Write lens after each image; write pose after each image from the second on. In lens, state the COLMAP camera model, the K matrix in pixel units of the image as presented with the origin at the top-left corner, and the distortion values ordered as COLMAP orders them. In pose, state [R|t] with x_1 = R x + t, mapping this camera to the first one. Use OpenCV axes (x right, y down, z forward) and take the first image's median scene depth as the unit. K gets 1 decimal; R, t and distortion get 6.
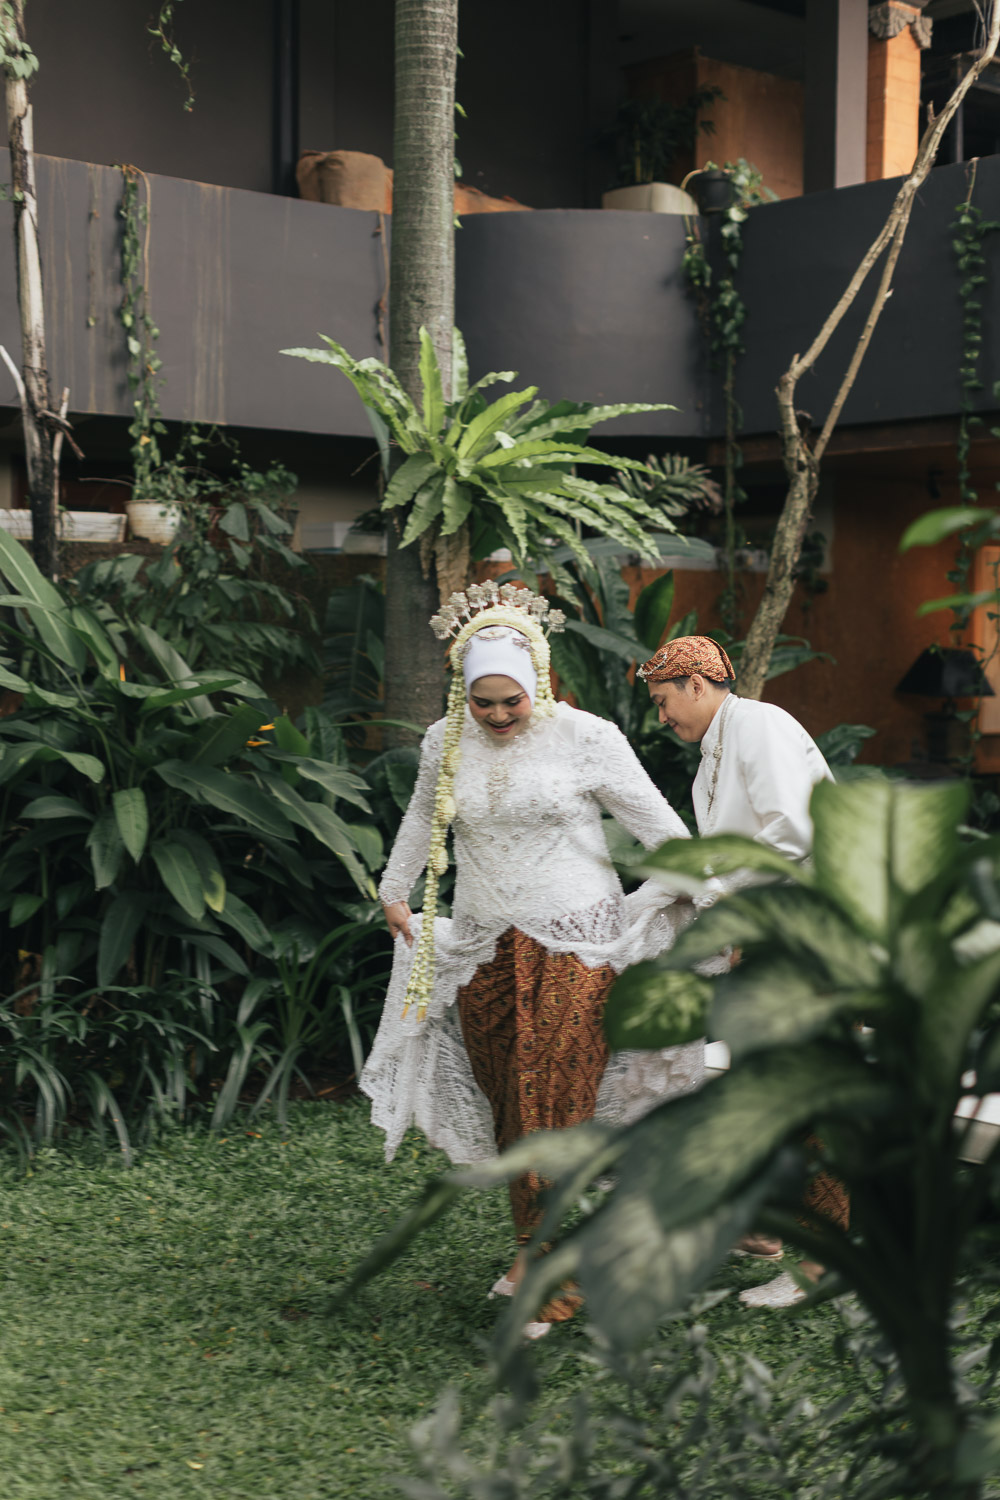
lens RADIAL K [[2165.5, 0, 490.9], [0, 2165.5, 747.3], [0, 0, 1]] dist [0.024296, -0.072769]
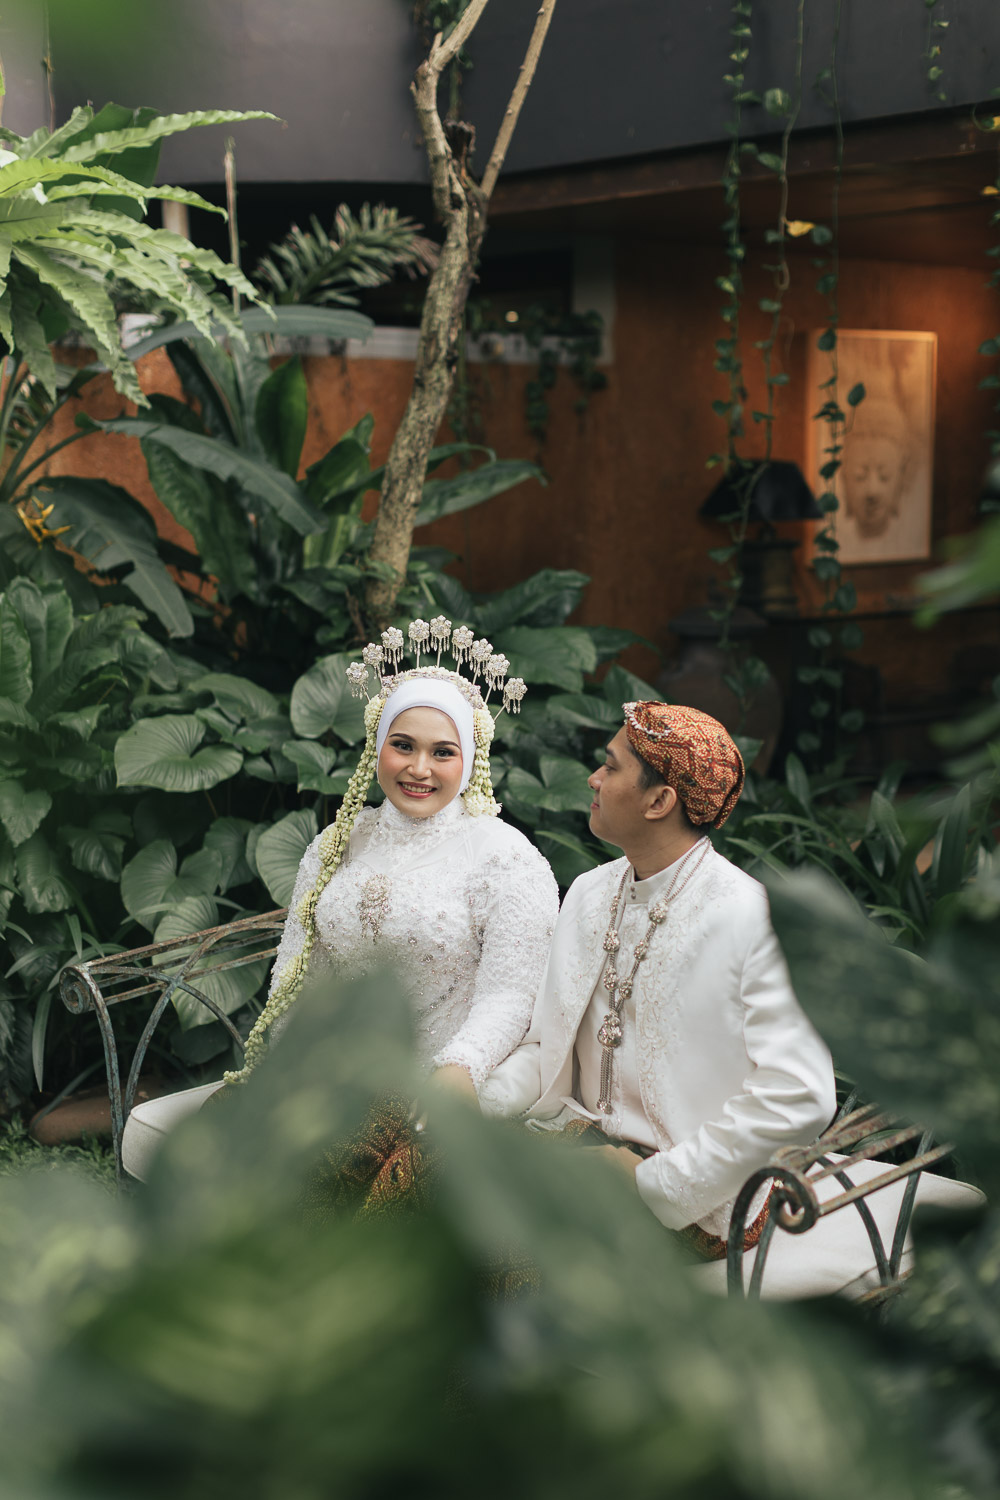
lens RADIAL K [[2160.3, 0, 481.3], [0, 2160.3, 746.4], [0, 0, 1]] dist [0.021039, -0.064702]
pose [[0.999842, -0.009383, 0.015093, 0.137936], [0.008003, 0.995996, 0.089035, -0.017209], [-0.015868, -0.088900, 0.995914, 0.291092]]
